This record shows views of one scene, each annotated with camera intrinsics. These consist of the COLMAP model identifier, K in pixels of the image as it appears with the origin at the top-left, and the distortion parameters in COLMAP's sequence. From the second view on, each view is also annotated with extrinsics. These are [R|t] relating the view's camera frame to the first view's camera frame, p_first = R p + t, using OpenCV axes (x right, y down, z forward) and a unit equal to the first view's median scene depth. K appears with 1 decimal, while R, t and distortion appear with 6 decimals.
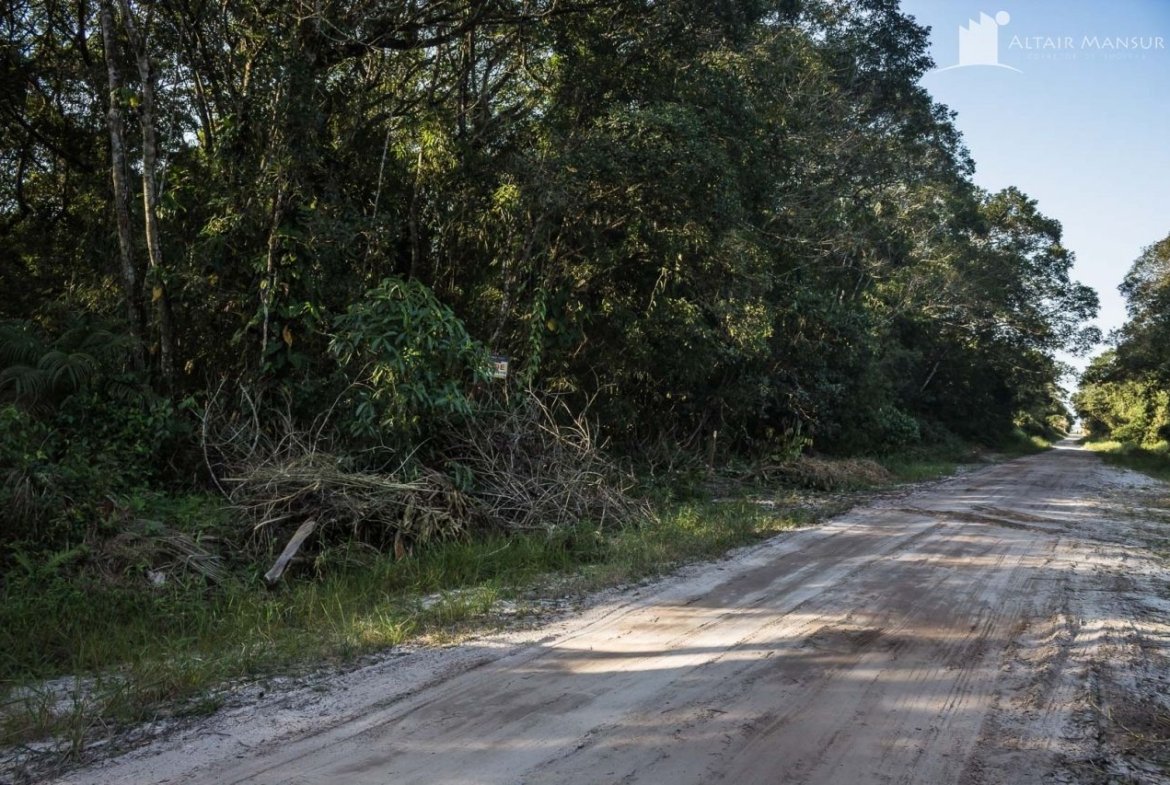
lens RADIAL K [[1055.0, 0, 578.4], [0, 1055.0, 363.1], [0, 0, 1]] dist [0.012519, -0.031045]
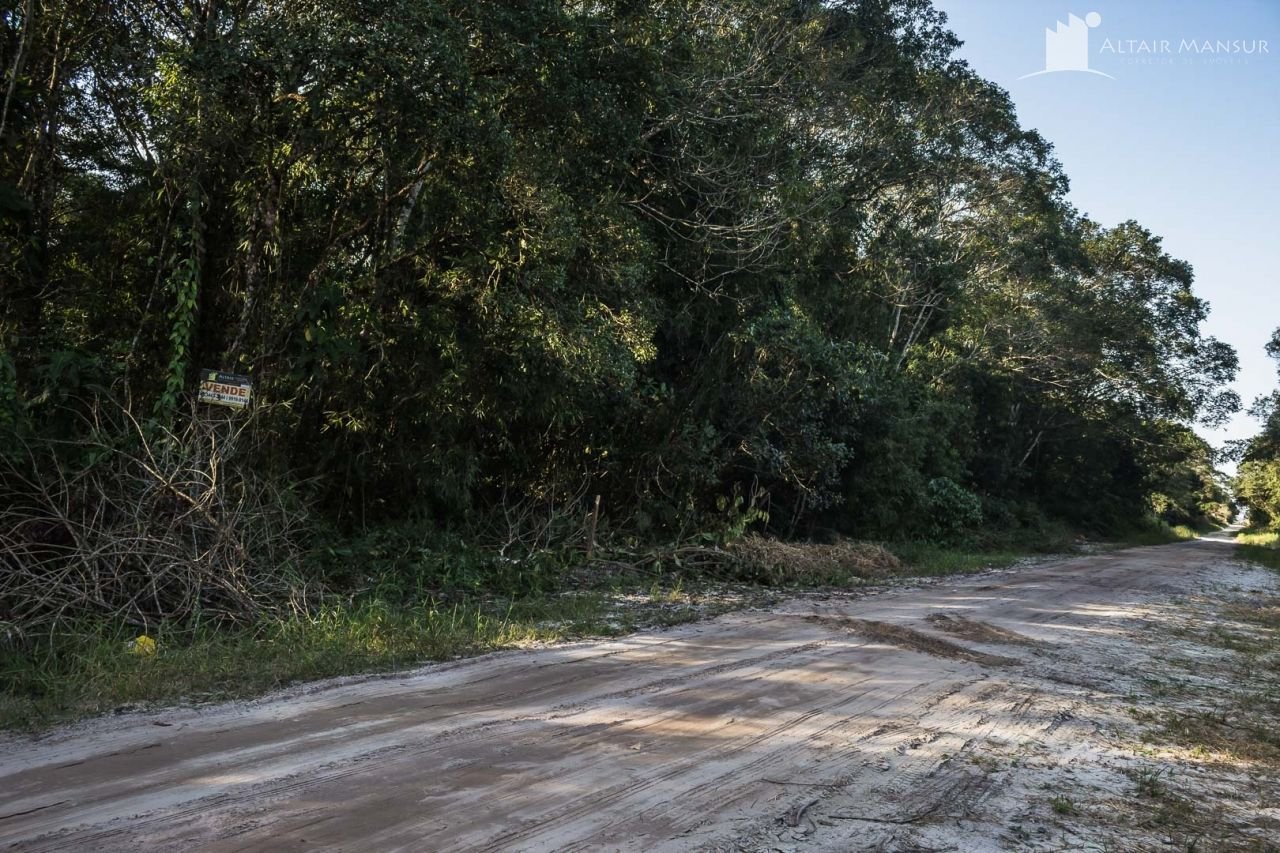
lens RADIAL K [[1077.9, 0, 640.0], [0, 1077.9, 426.5], [0, 0, 1]] dist [-0.069072, 0.005120]
pose [[0.994619, 0.019865, -0.101681, 0.113885], [-0.021278, 0.999691, -0.012831, 0.012972], [0.101395, 0.014925, 0.994734, 0.135786]]
